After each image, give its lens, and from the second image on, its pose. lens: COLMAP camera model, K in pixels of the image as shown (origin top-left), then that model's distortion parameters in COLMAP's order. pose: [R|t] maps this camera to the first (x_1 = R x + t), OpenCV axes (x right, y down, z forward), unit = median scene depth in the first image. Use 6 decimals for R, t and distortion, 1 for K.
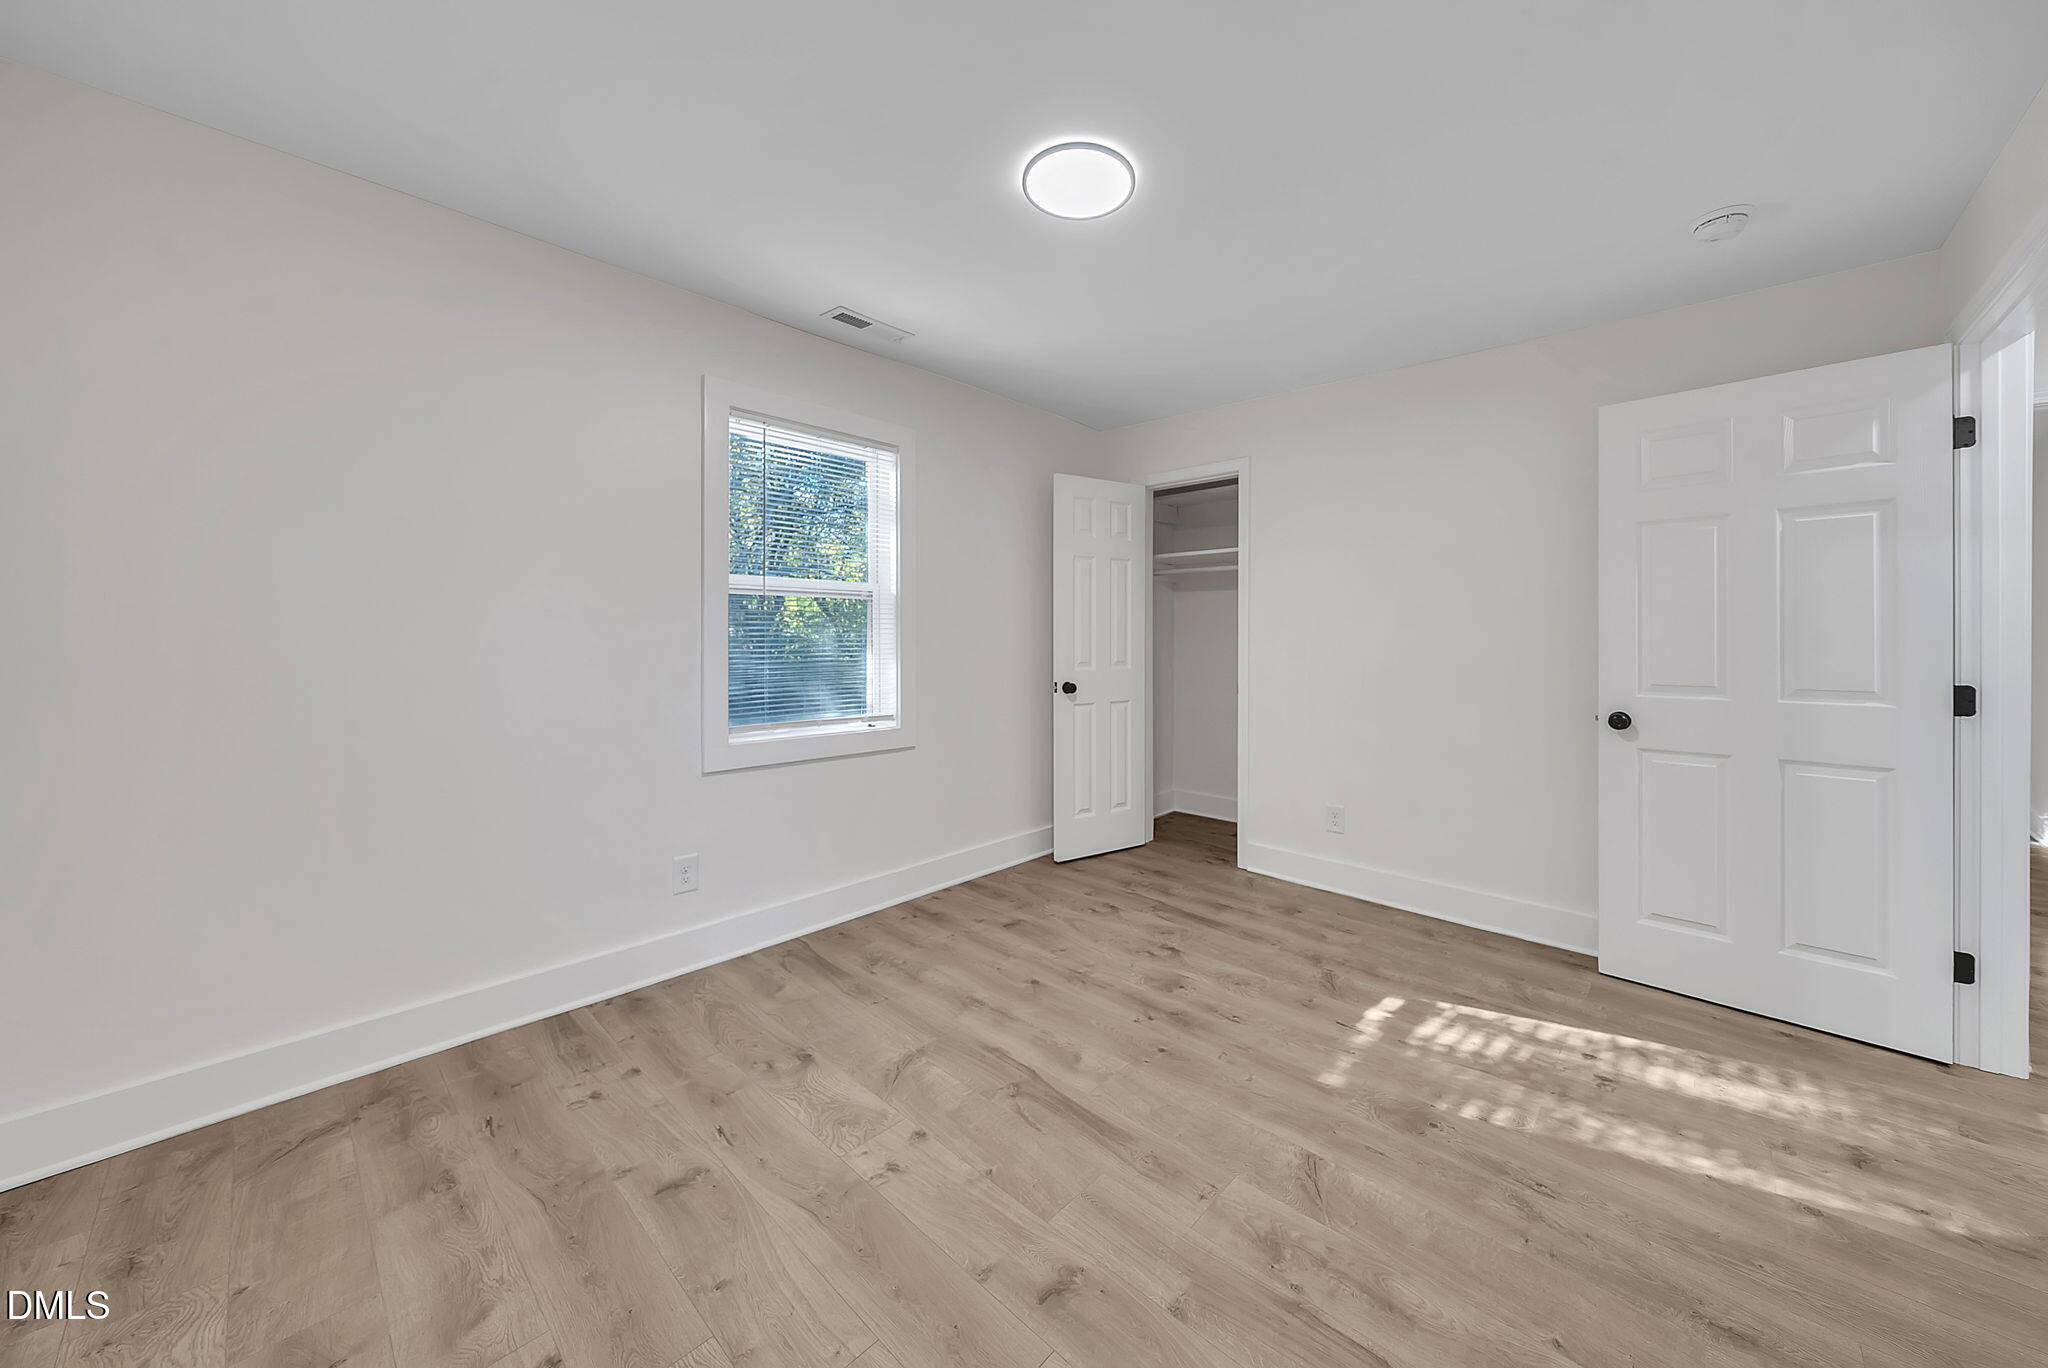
lens RADIAL K [[726.0, 0, 1039.1], [0, 726.0, 665.2], [0, 0, 1]] dist [-0.000877, -0.000231]
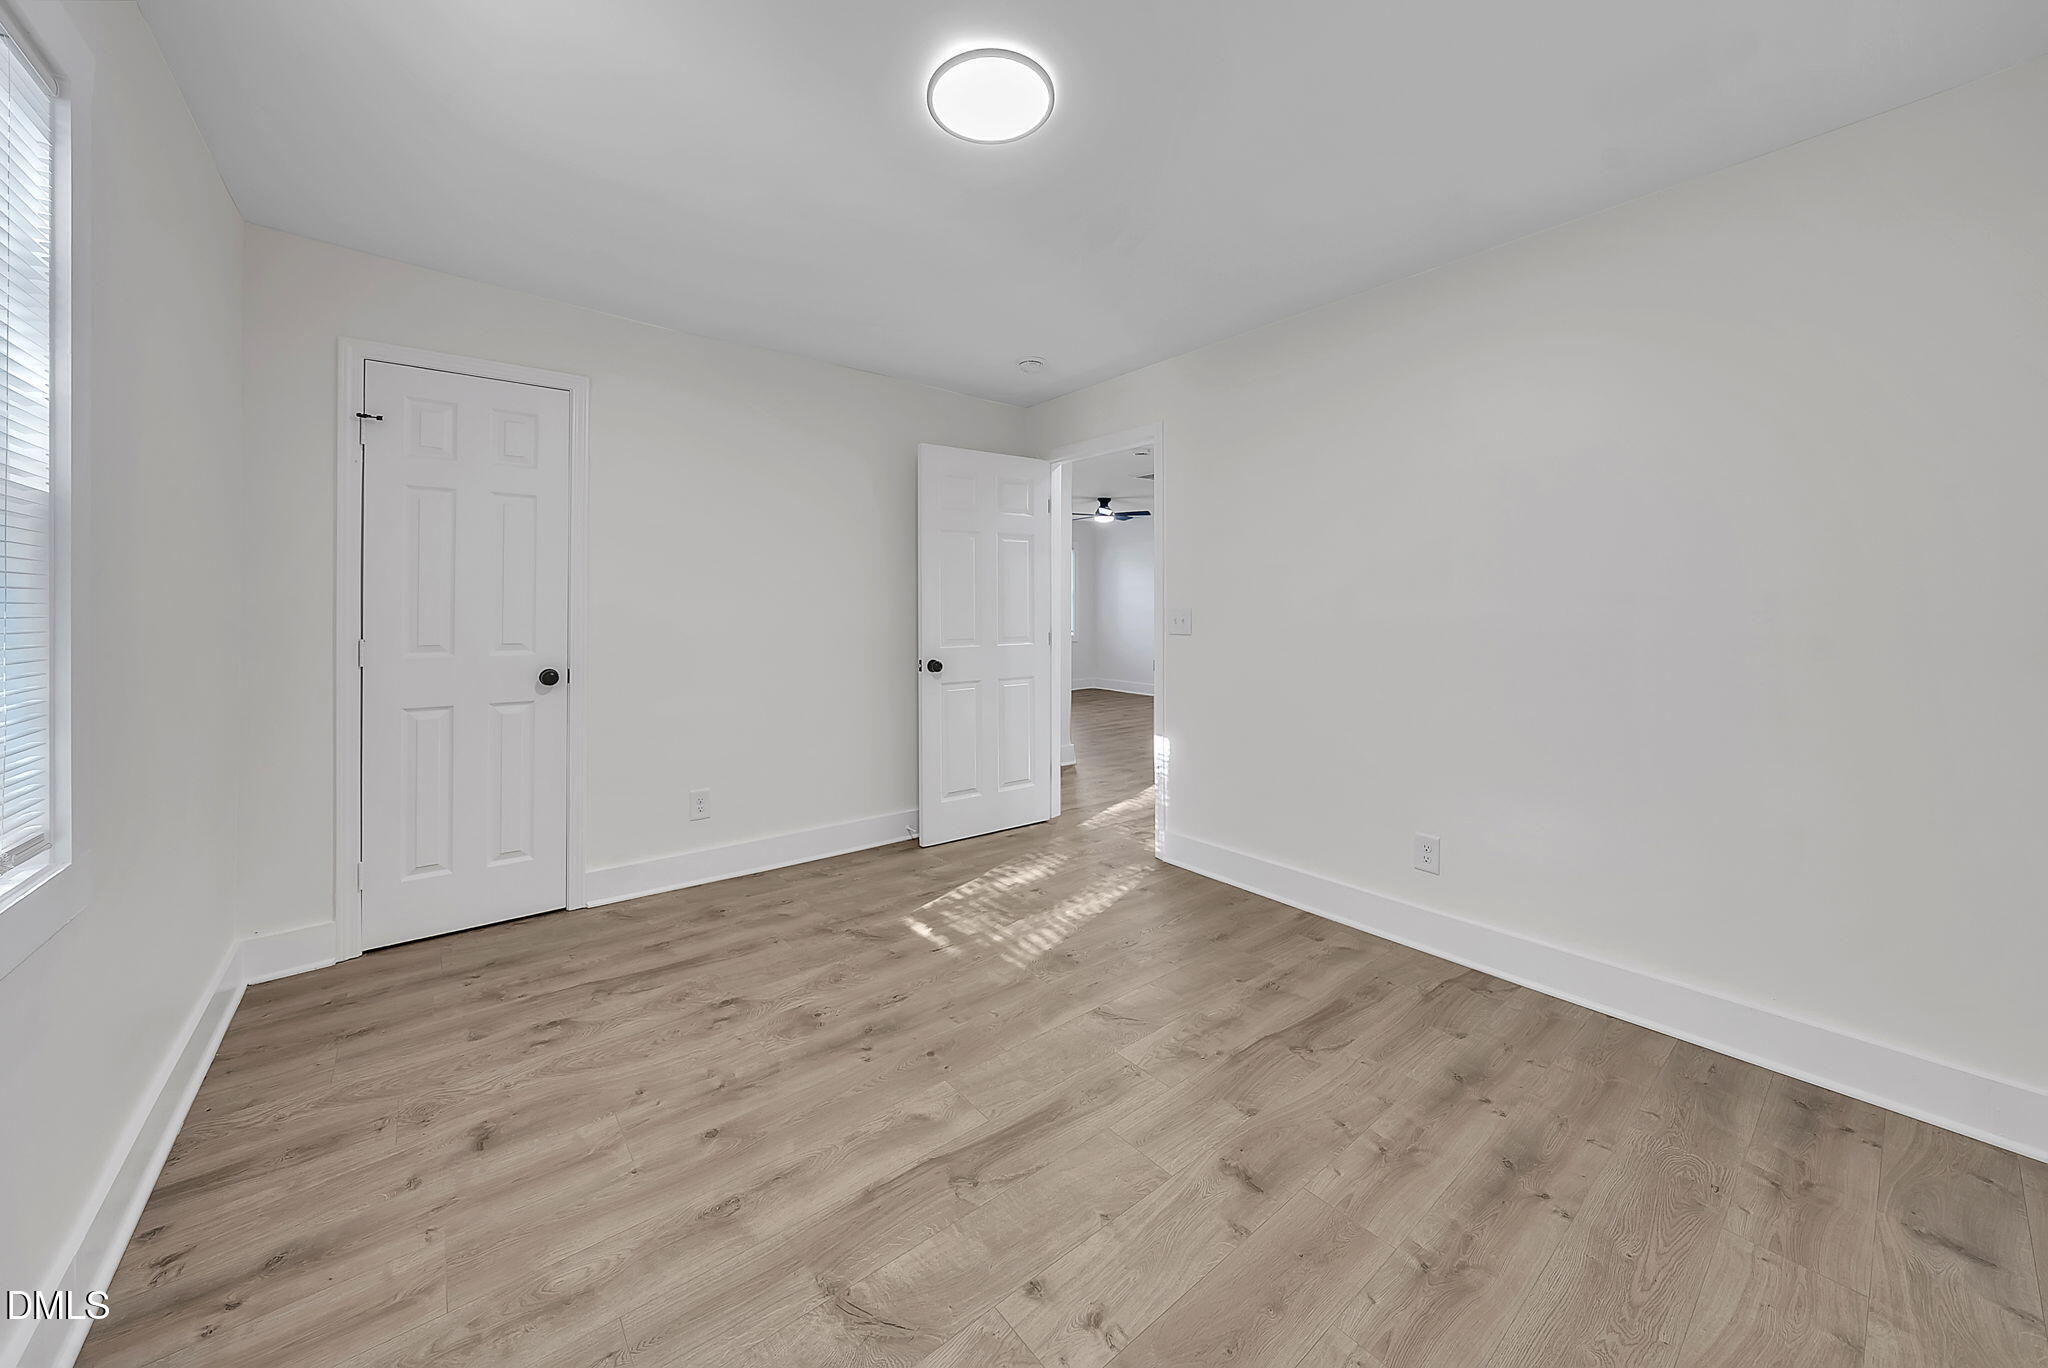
lens RADIAL K [[738.7, 0, 1021.1], [0, 738.7, 582.1], [0, 0, 1]] dist [-0.000455, 0.000014]
pose [[0.147353, 0.031336, 0.988587, -0.758677], [0.037933, 0.998584, -0.037307, -0.031799], [-0.988356, 0.042997, 0.145956, 0.714239]]
